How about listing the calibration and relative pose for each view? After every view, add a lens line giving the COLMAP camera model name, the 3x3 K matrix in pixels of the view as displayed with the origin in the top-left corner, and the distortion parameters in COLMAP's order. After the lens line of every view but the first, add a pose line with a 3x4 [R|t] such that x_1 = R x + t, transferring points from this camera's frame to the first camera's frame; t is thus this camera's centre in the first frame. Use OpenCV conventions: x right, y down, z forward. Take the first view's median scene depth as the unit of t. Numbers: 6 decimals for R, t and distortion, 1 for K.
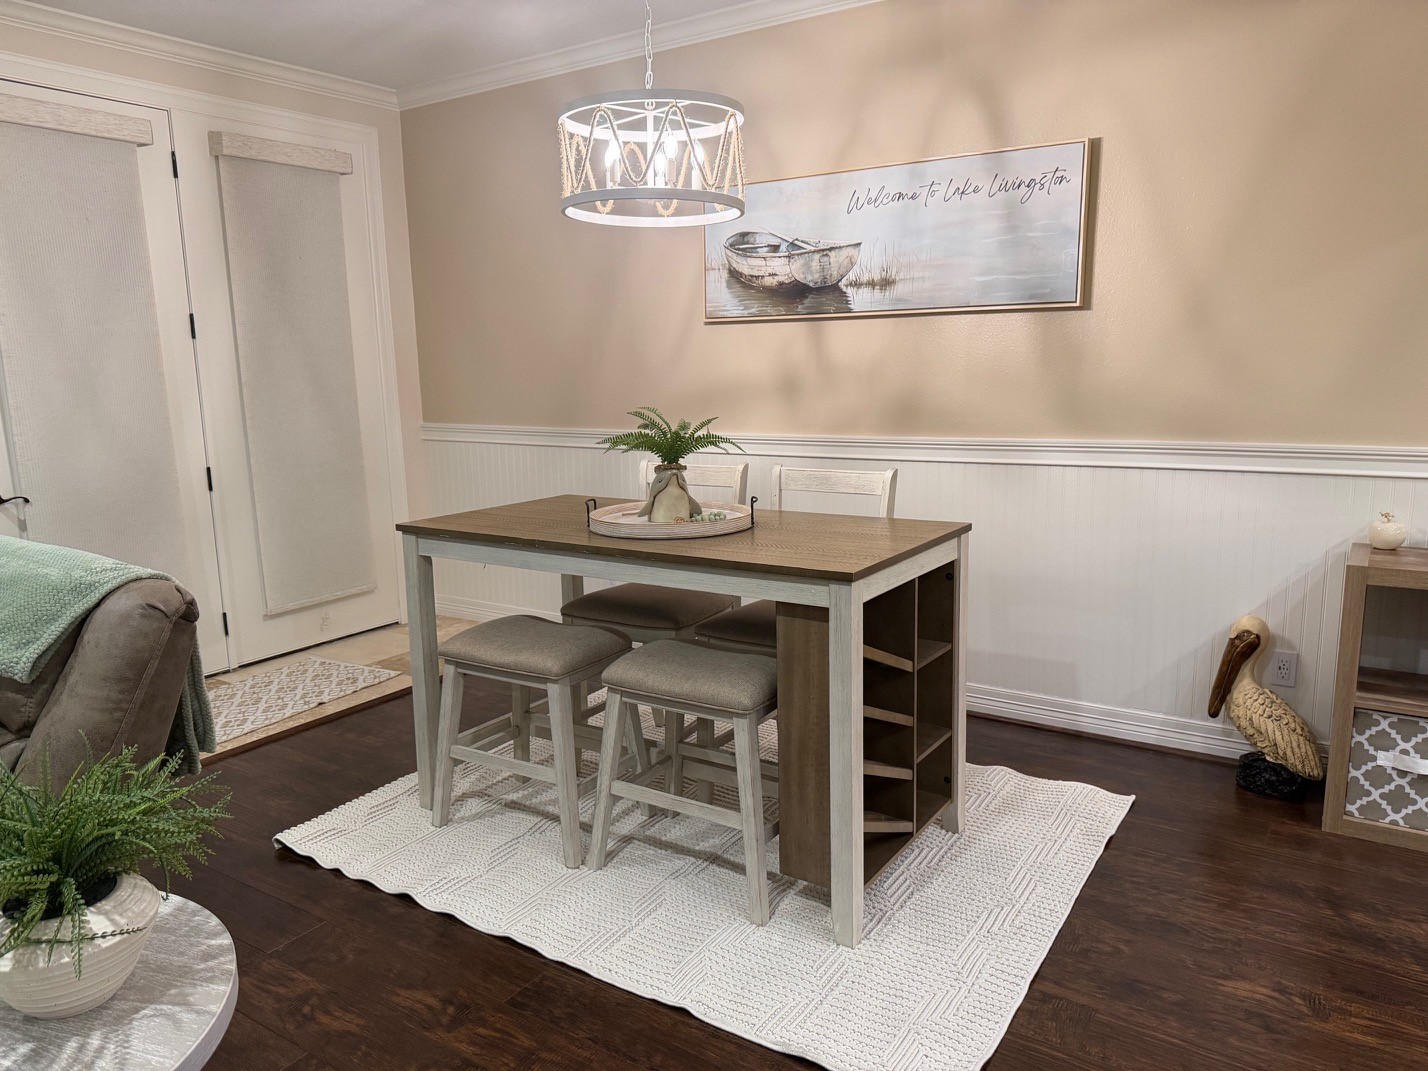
lens RADIAL K [[998.3, 0, 704.4], [0, 998.3, 550.1], [0, 0, 1]] dist [0.051643, -0.061877]
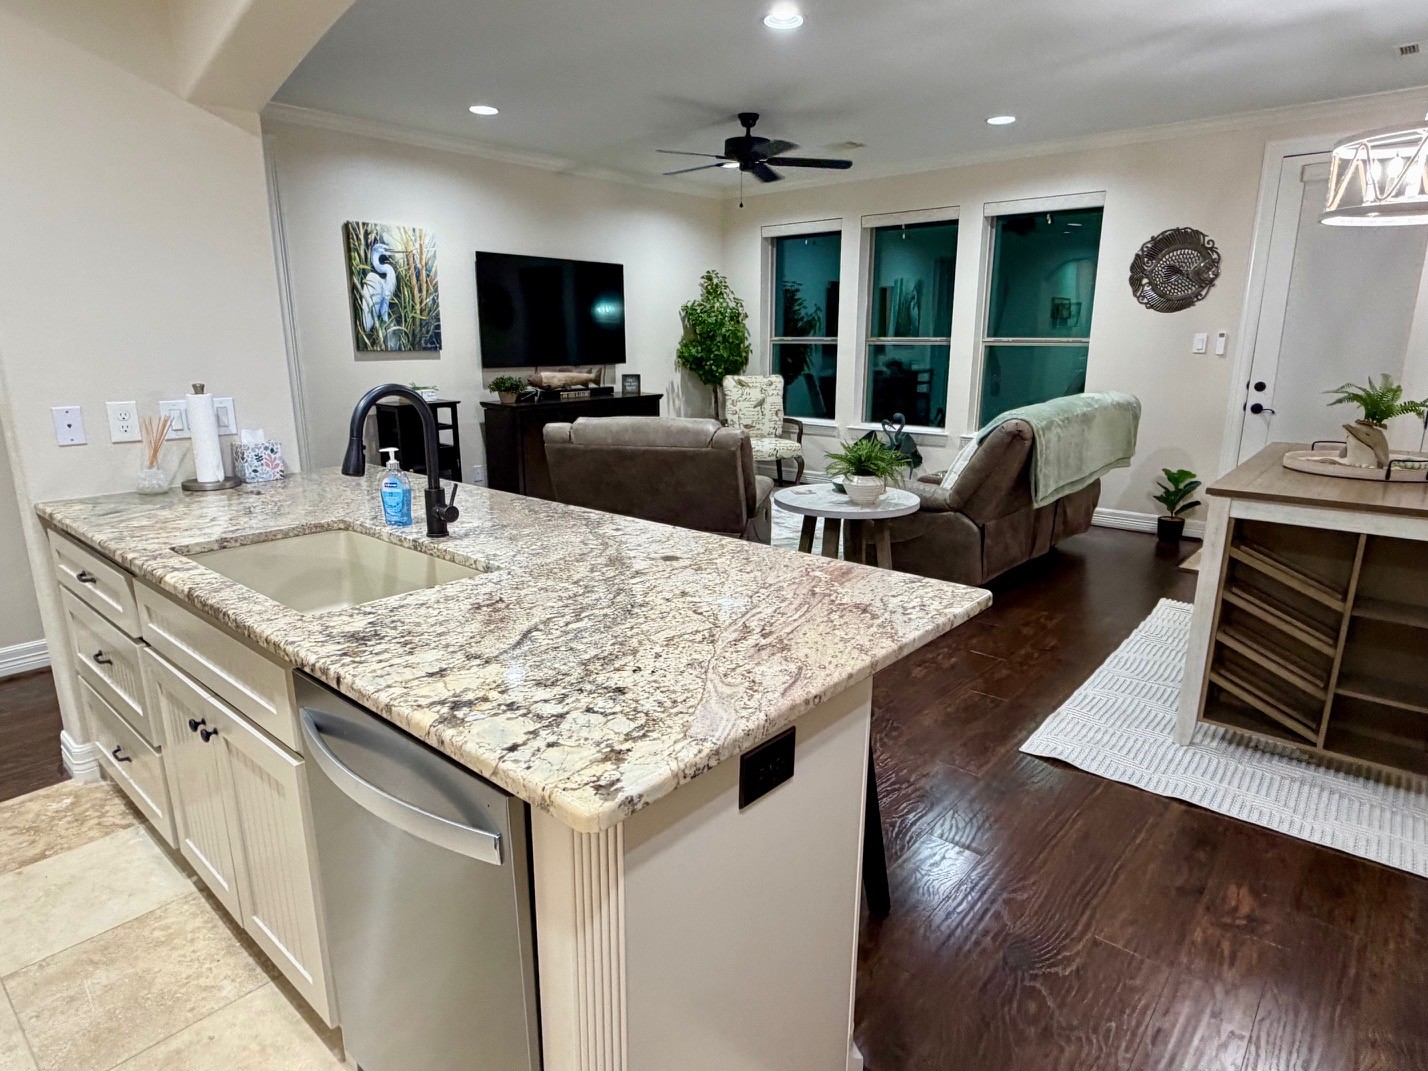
lens RADIAL K [[815.4, 0, 704.6], [0, 815.4, 538.3], [0, 0, 1]] dist [0.000274, 0.001317]
pose [[-0.122055, 0.261936, -0.957336, 0.981902], [-0.177462, 0.943245, 0.280706, -0.078005], [0.976529, 0.204152, -0.068644, 0.262903]]
